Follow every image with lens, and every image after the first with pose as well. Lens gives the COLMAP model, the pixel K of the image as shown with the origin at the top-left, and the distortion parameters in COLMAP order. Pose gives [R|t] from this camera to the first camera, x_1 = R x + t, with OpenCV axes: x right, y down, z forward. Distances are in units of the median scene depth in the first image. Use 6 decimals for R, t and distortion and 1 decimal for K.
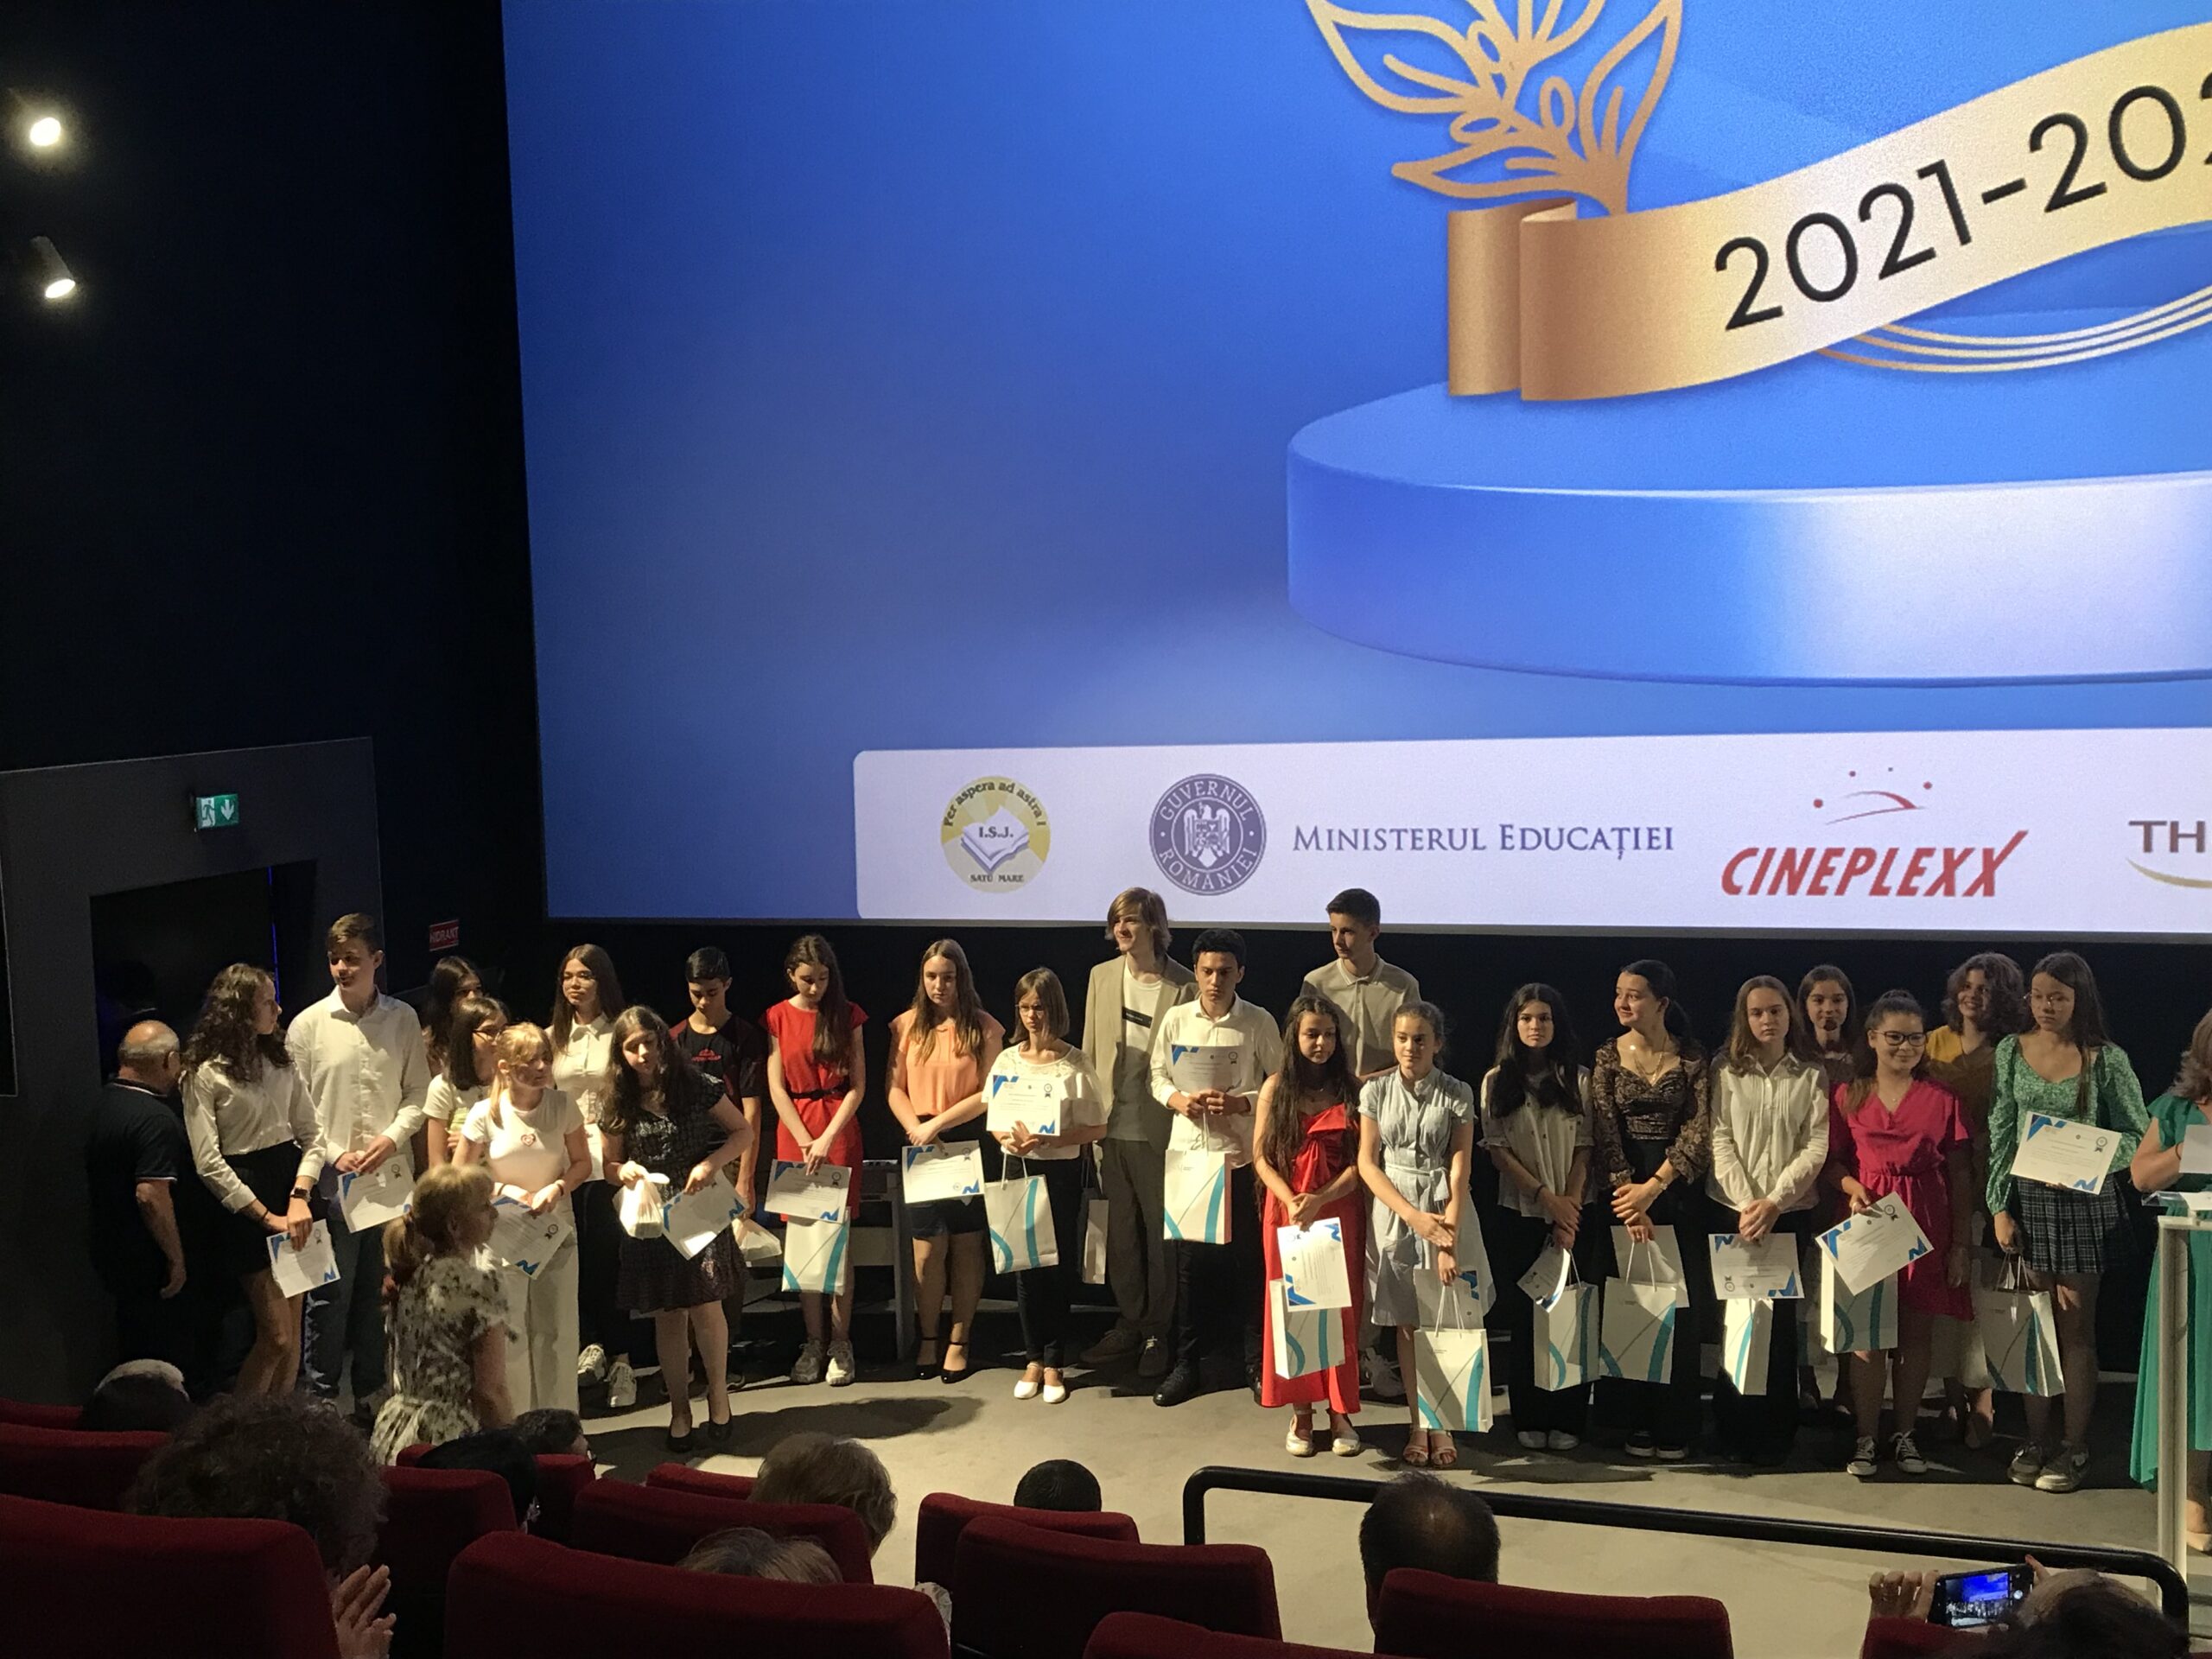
lens RADIAL K [[2156.0, 0, 1090.6], [0, 2156.0, 812.6], [0, 0, 1]] dist [0.000892, 0.000000]
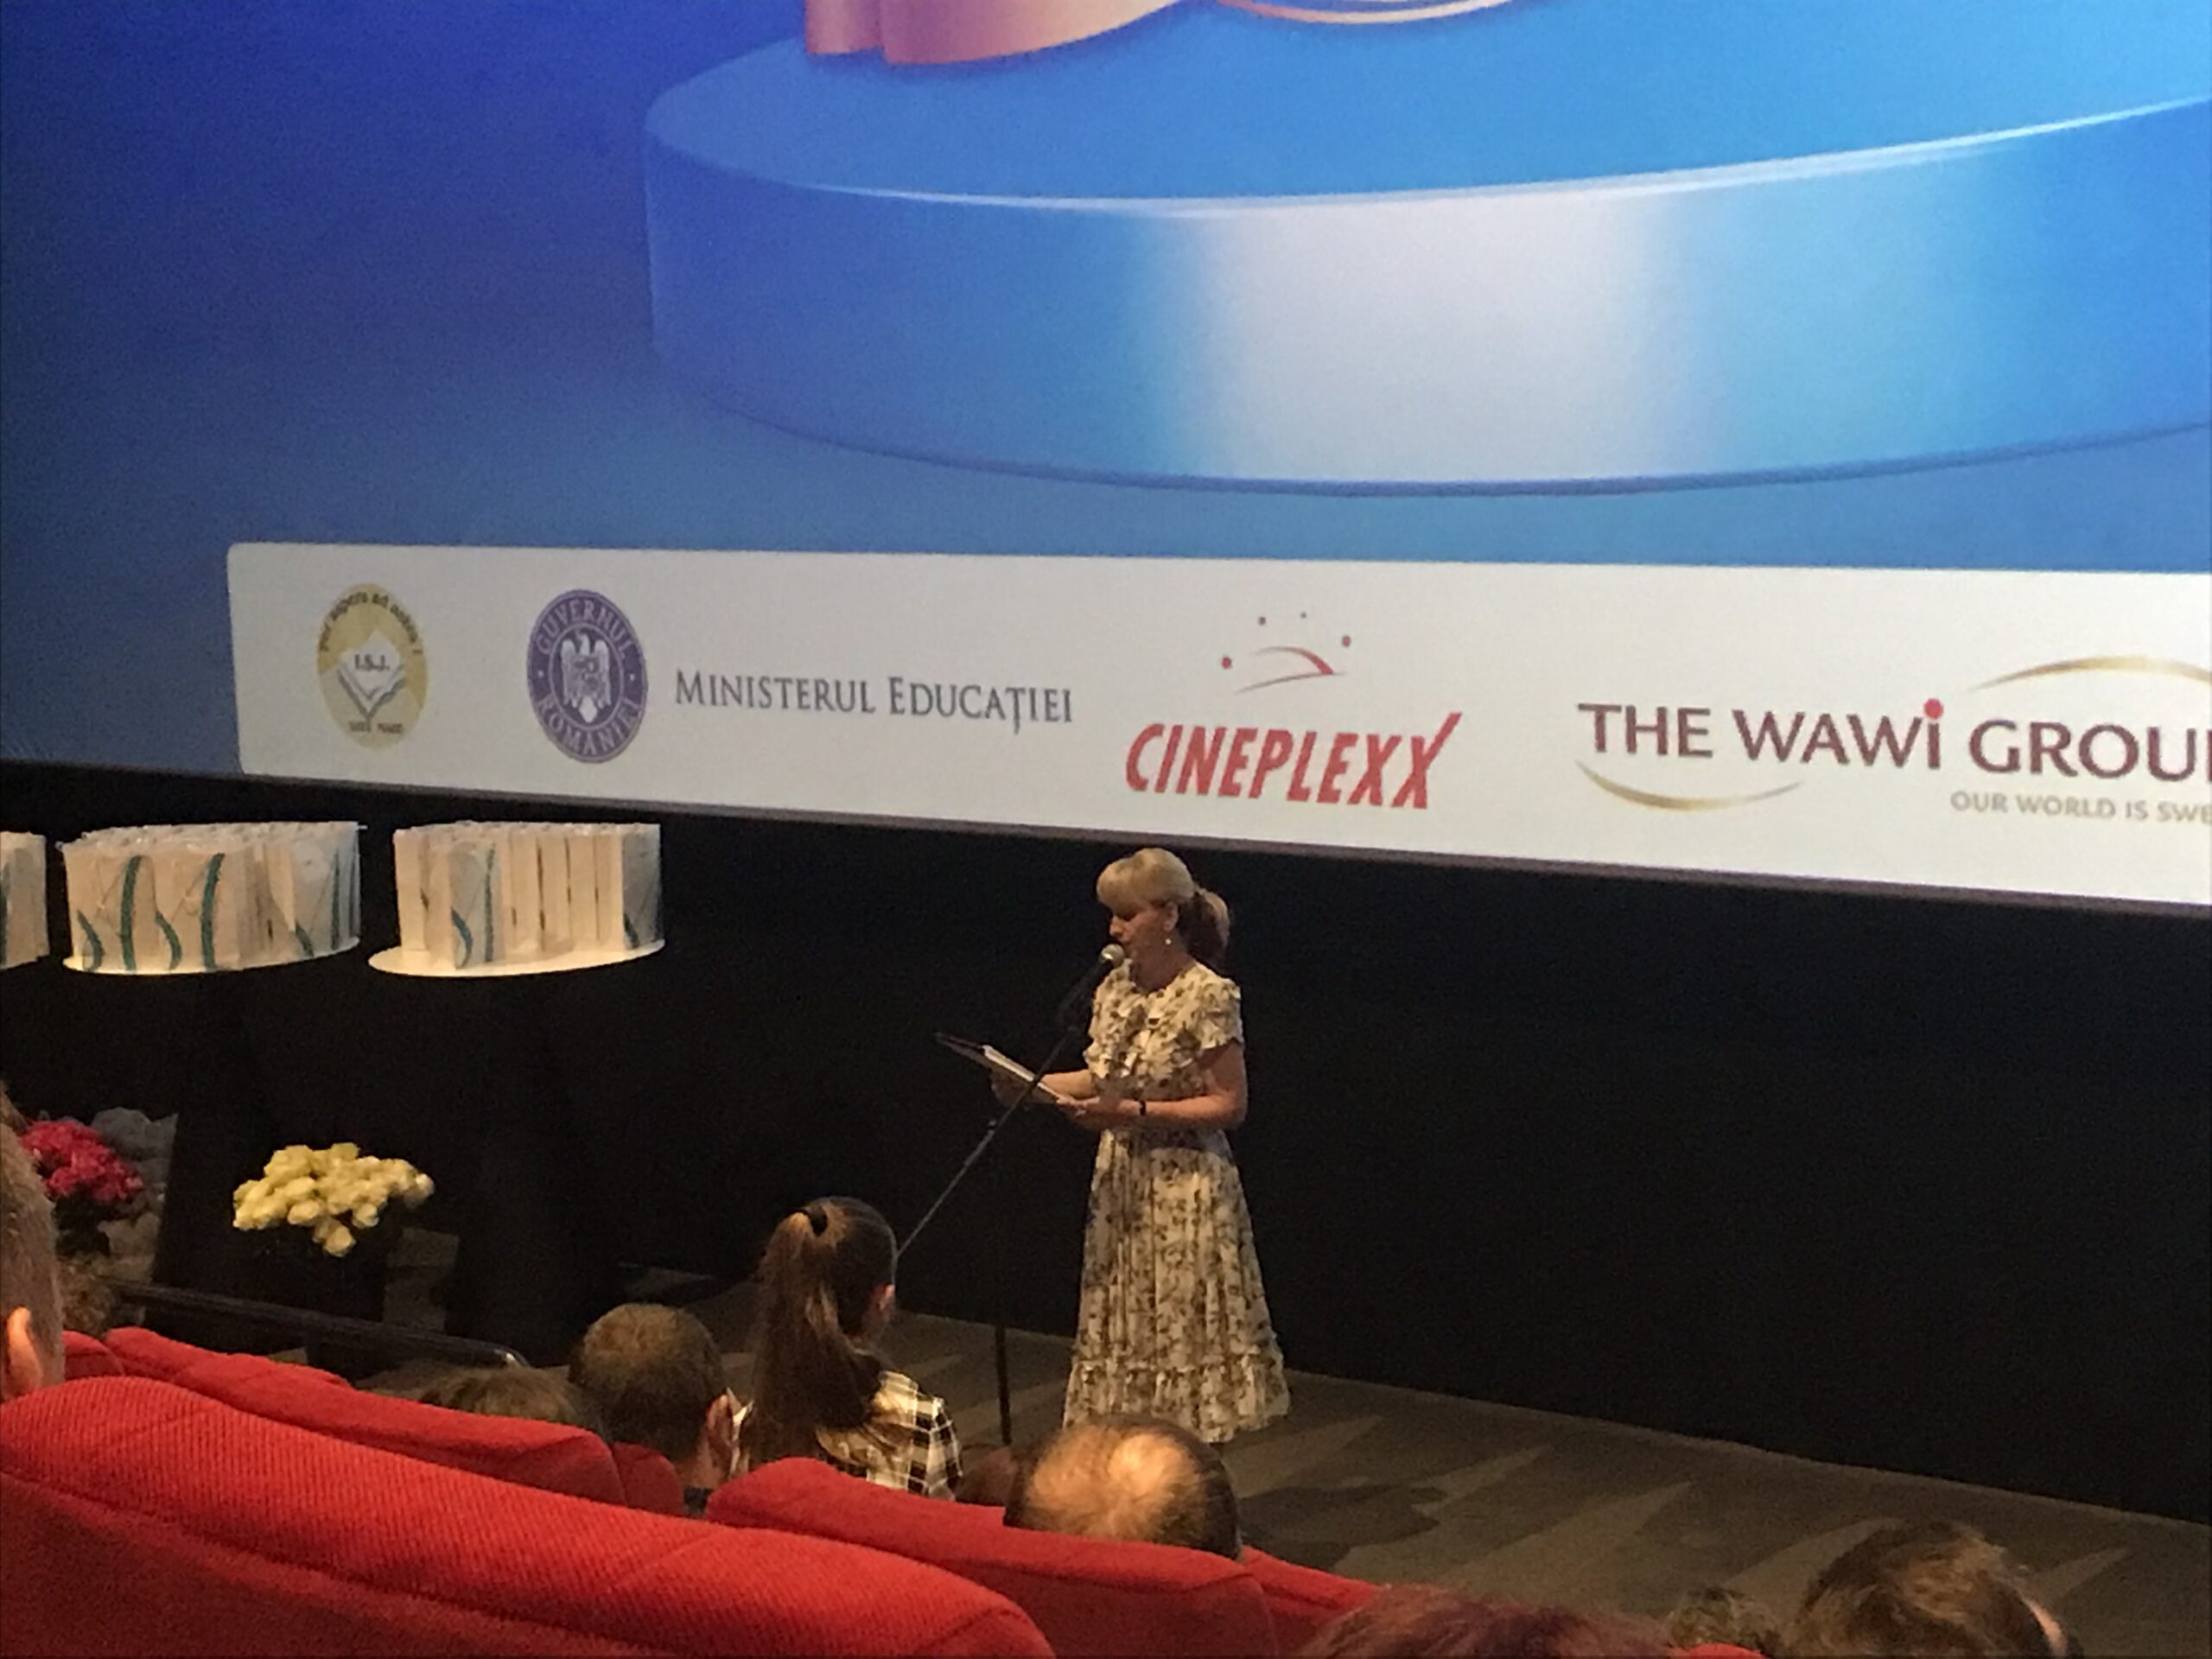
lens RADIAL K [[4469.6, 0, 1115.8], [0, 4469.6, 833.5], [0, 0, 1]] dist [0.245986, 0.000000]
pose [[0.924475, 0.054682, -0.377302, 0.815042], [-0.042765, 0.998288, 0.039896, -0.004753], [0.378838, -0.020748, 0.925231, -0.312225]]
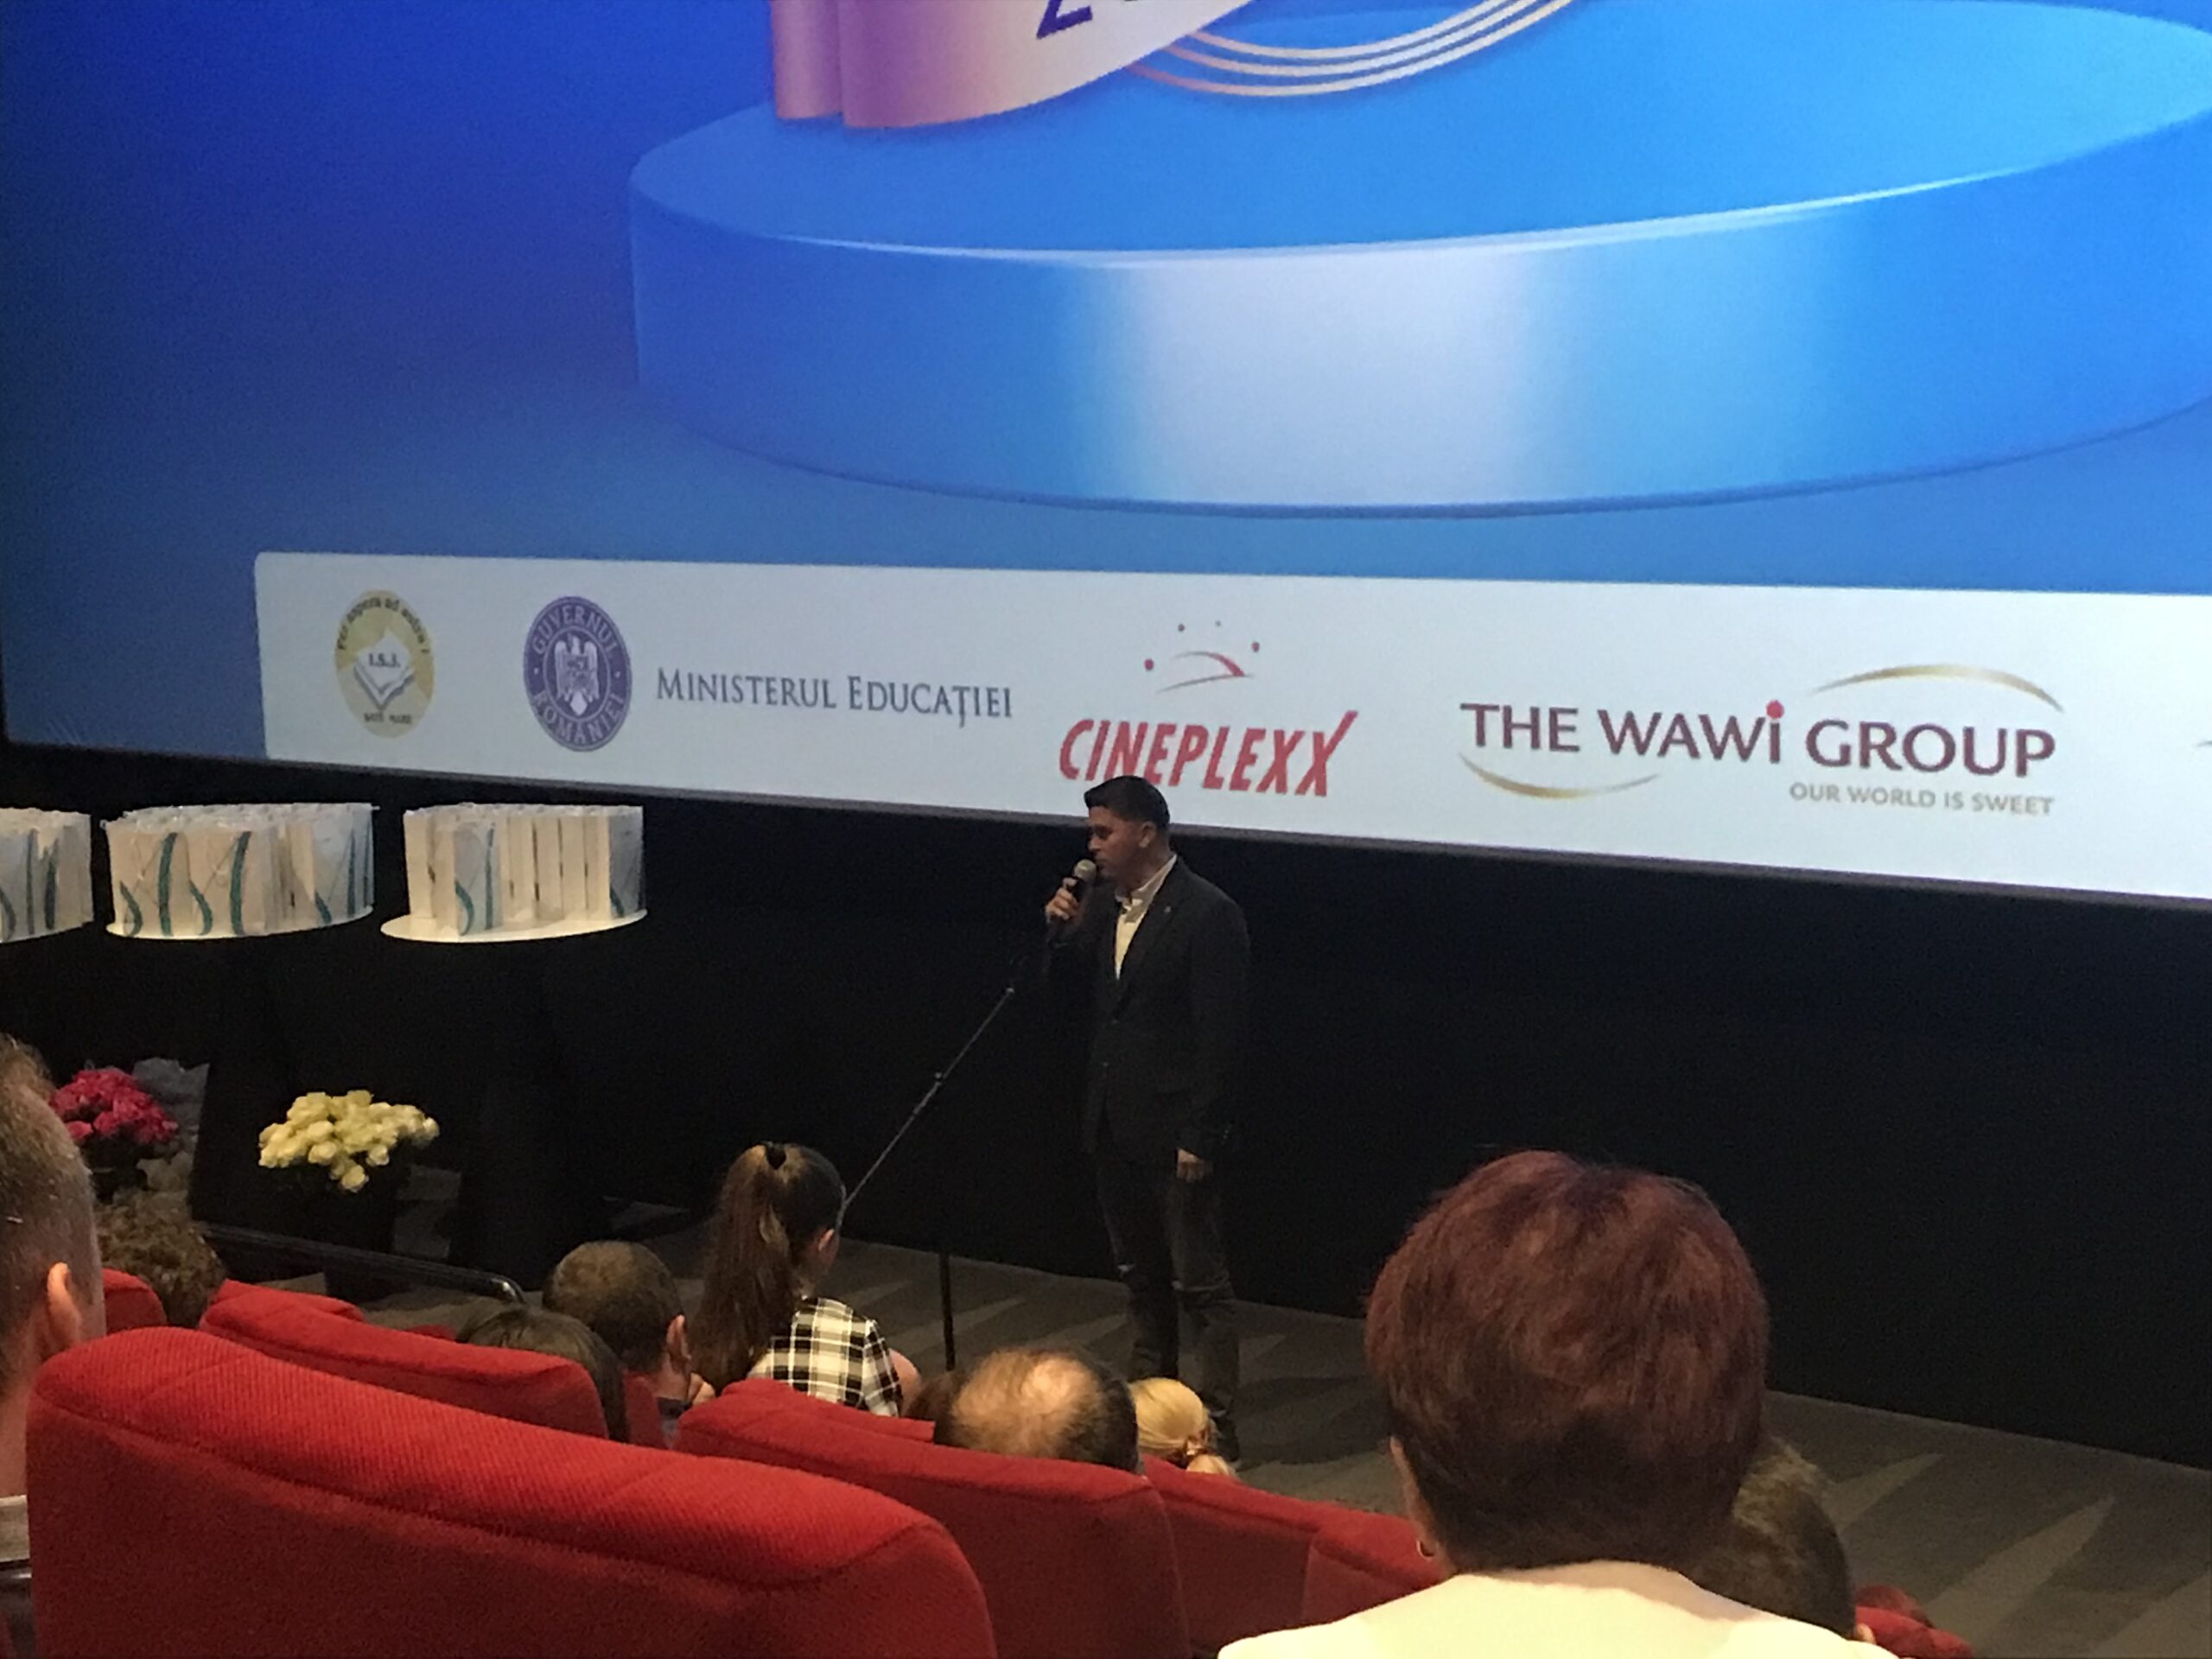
lens RADIAL K [[4003.8, 0, 1107.6], [0, 4003.8, 845.5], [0, 0, 1]] dist [0.252483, 0.000000]
pose [[0.929264, 0.061464, -0.364267, 0.819029], [-0.047361, 0.997746, 0.047531, -0.006717], [0.366368, -0.026917, 0.930081, -0.319026]]
